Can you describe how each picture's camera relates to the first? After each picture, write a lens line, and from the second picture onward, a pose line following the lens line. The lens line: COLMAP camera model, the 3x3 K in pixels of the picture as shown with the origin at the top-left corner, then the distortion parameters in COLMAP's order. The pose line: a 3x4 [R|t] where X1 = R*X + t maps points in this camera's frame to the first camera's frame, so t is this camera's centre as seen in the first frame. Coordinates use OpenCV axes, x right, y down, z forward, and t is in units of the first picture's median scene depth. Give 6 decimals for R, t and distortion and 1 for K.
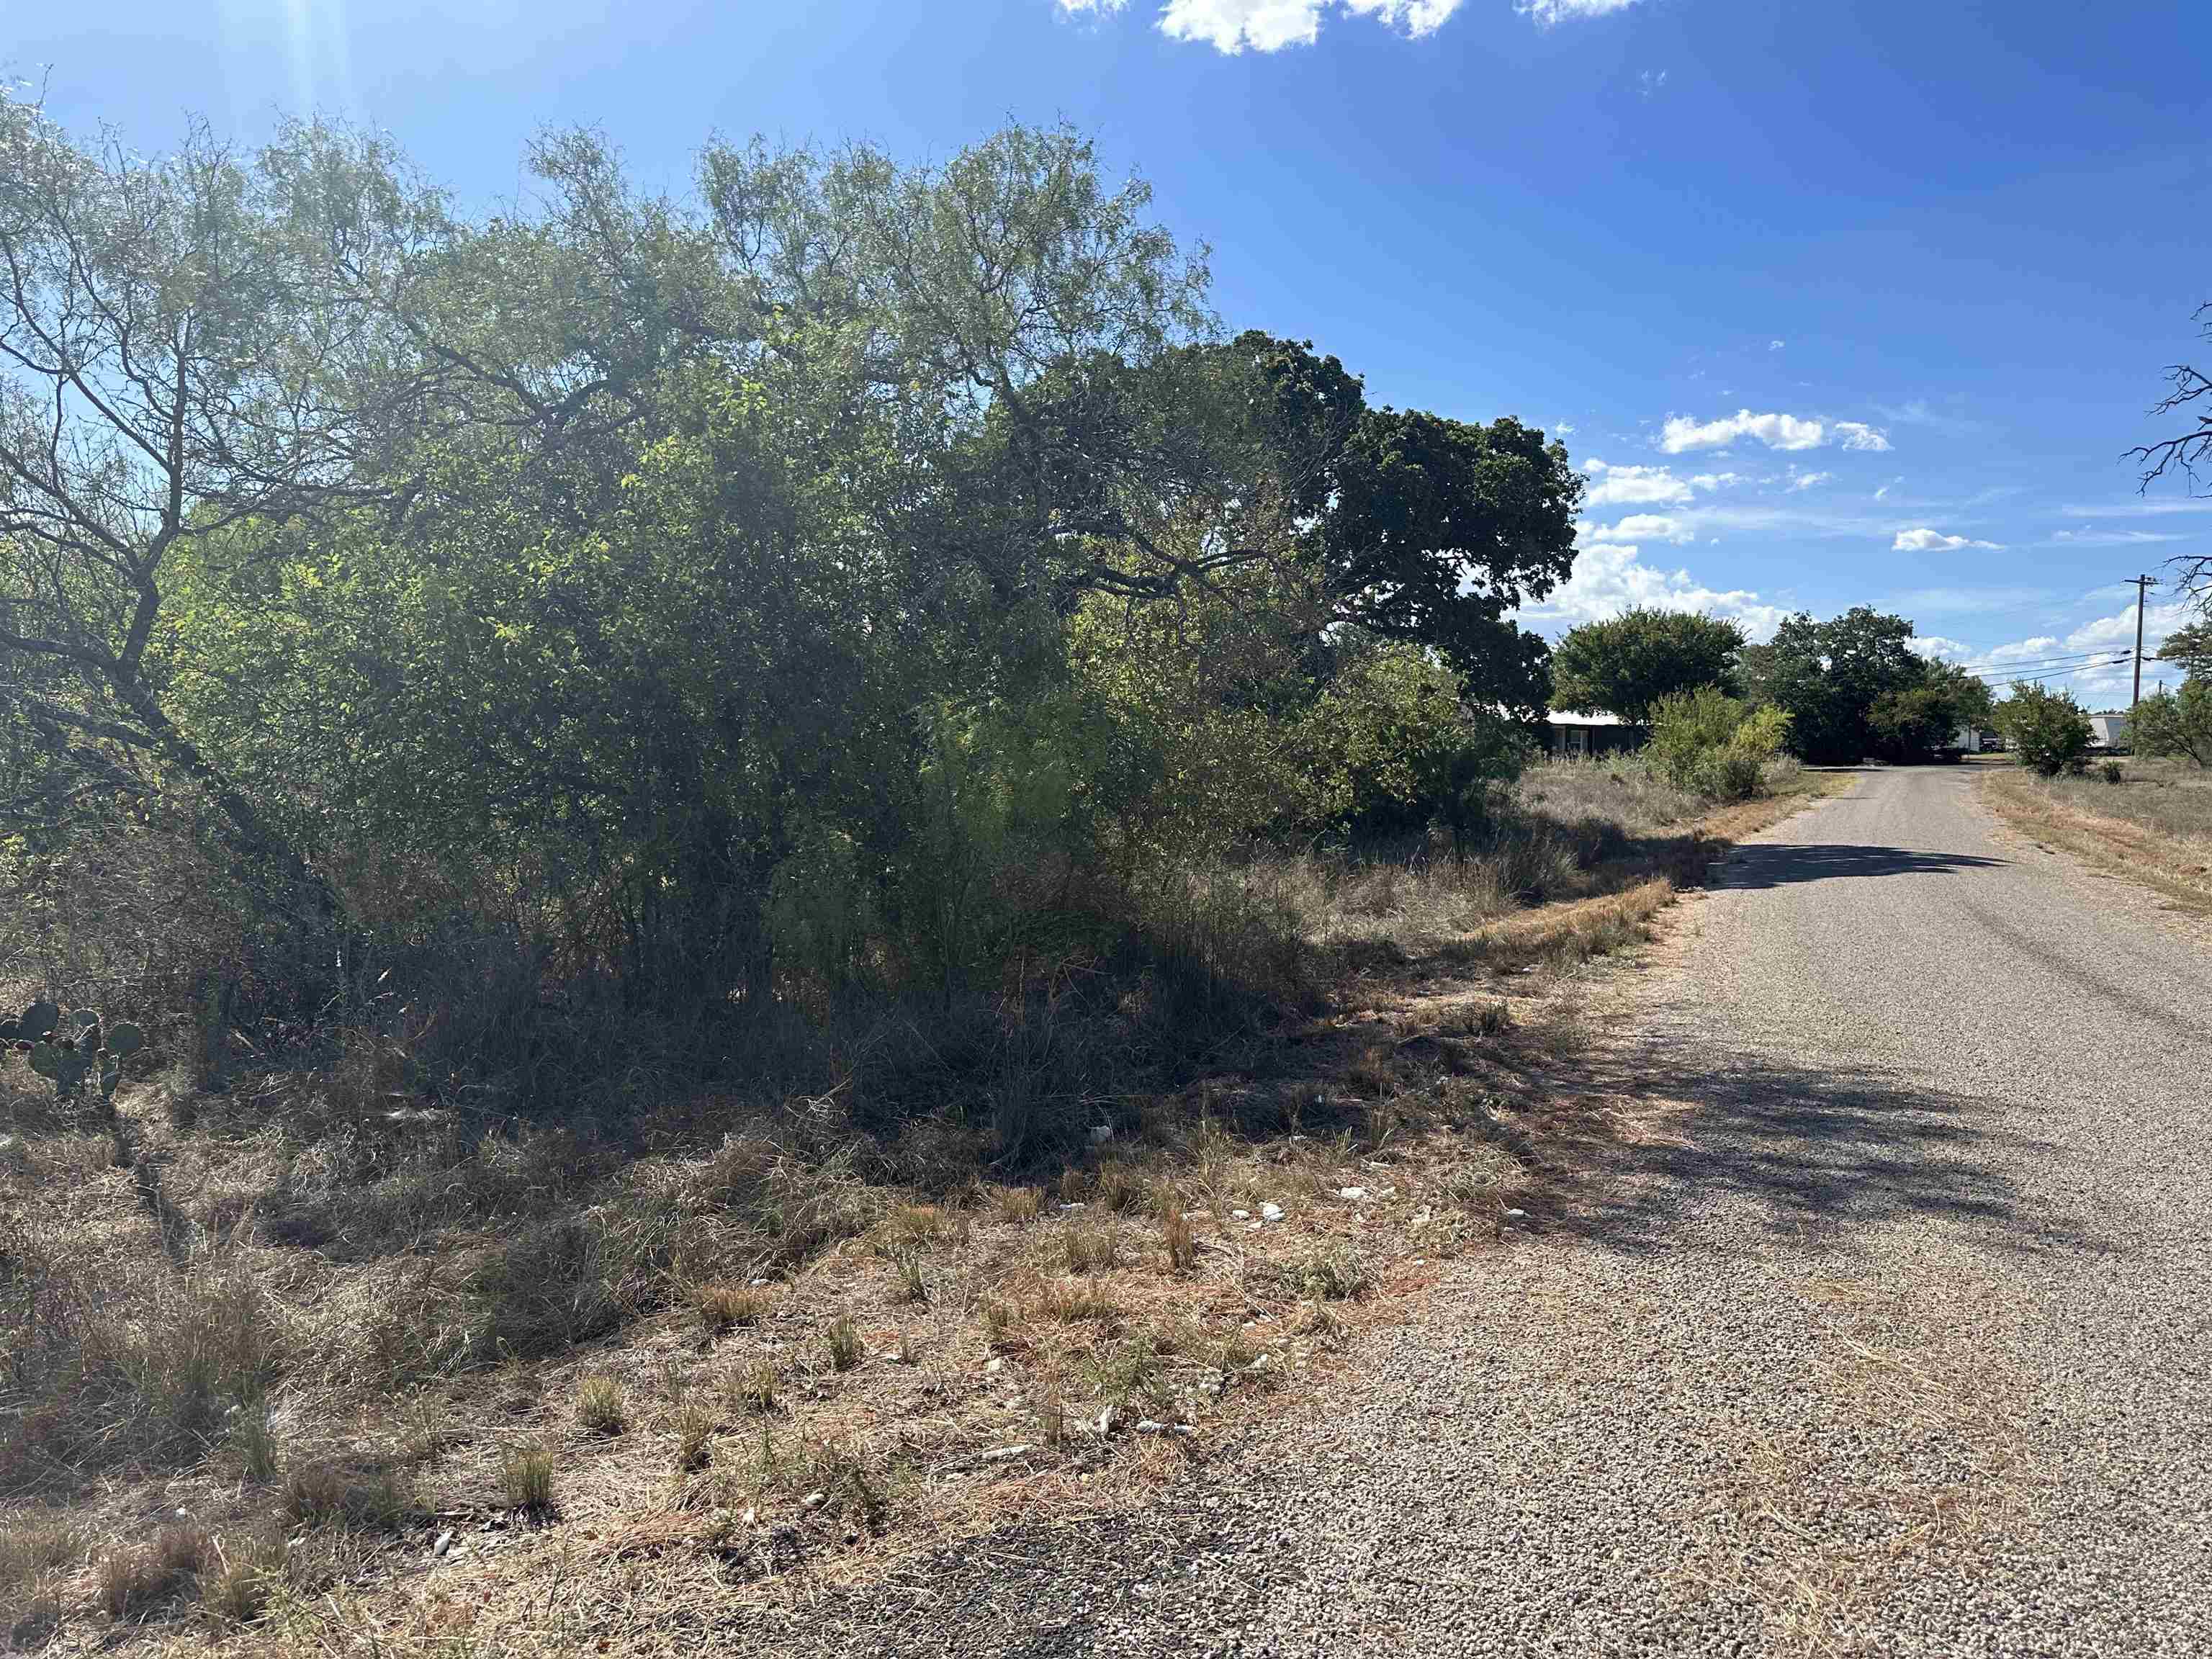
lens RADIAL K [[1573.8, 0, 1106.0], [0, 1573.8, 829.5], [0, 0, 1]] dist [0.023335, -0.001407]
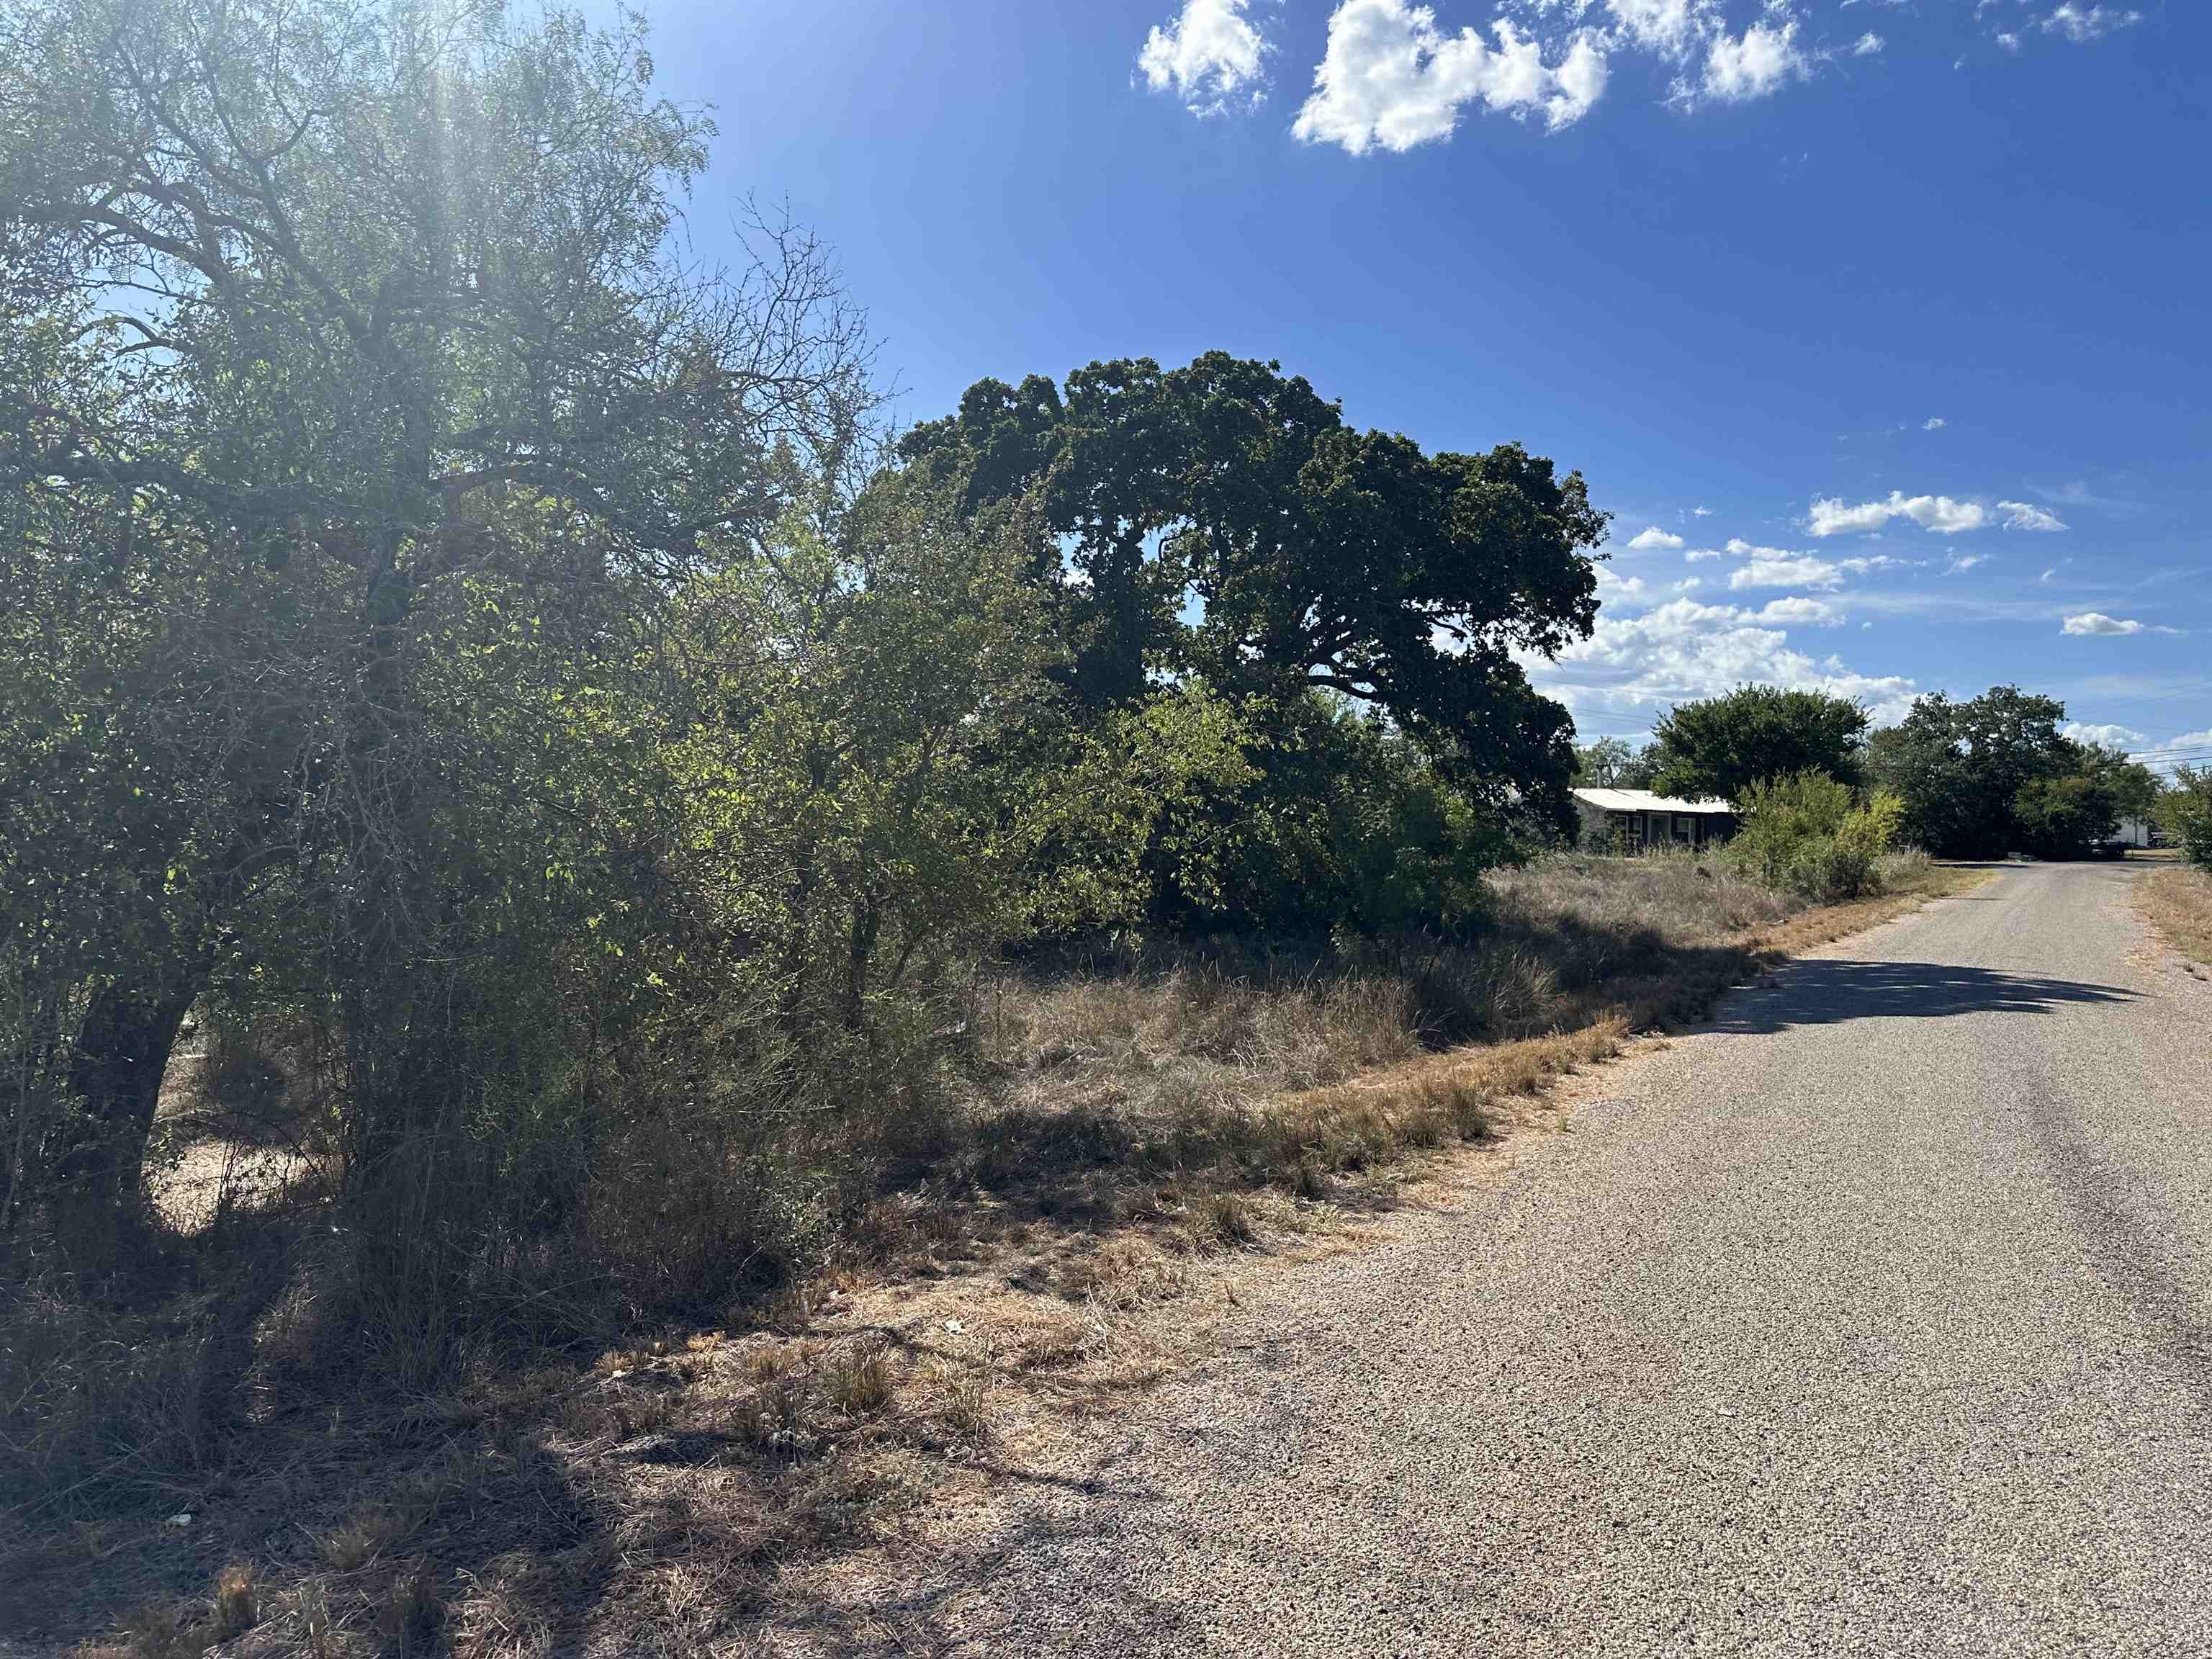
lens RADIAL K [[1508.8, 0, 1106.0], [0, 1508.8, 829.5], [0, 0, 1]] dist [-0.059031, 0.062248]
pose [[0.992723, 0.011506, -0.119865, 0.072336], [-0.017760, 0.998528, -0.051243, -0.005783], [0.119099, 0.052999, 0.991467, 0.100342]]
